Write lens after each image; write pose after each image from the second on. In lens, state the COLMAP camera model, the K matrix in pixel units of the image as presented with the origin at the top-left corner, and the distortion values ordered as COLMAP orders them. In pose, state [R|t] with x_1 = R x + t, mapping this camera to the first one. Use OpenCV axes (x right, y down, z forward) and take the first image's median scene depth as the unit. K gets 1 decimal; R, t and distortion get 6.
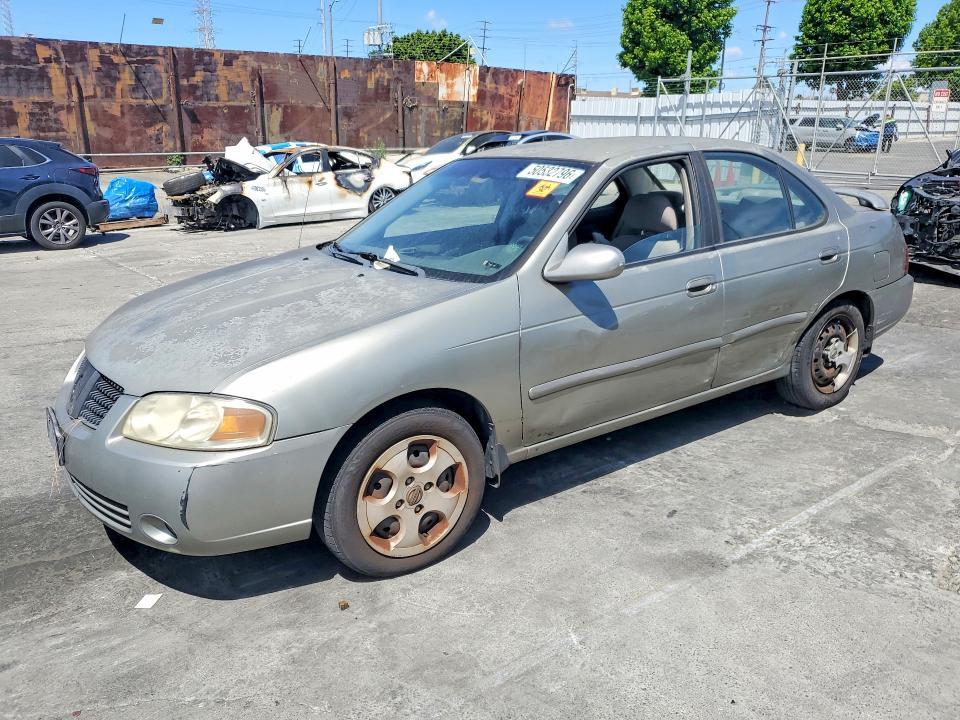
lens RADIAL K [[750.4, 0, 477.8], [0, 750.4, 351.1], [0, 0, 1]] dist [0.021426, -0.007271]
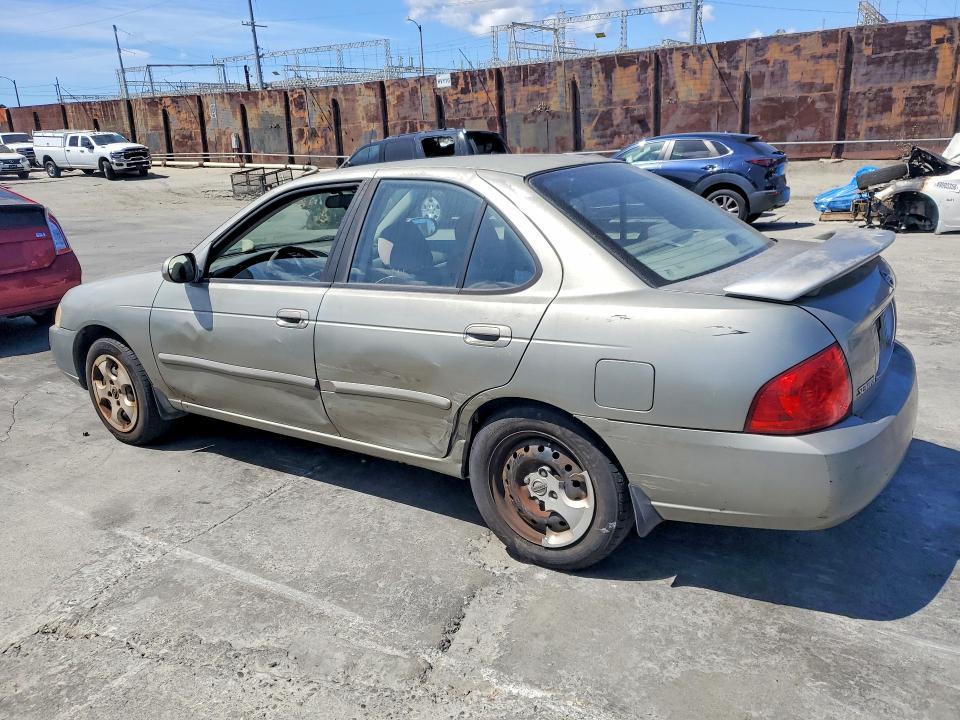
lens RADIAL K [[750.4, 0, 478.4], [0, 750.4, 367.6], [0, 0, 1]] dist [0.021426, -0.007271]
pose [[0.363375, 0.267330, -0.892465, 0.196833], [-0.225098, 0.954758, 0.194339, -0.041802], [0.904041, 0.130274, 0.407111, 0.128985]]
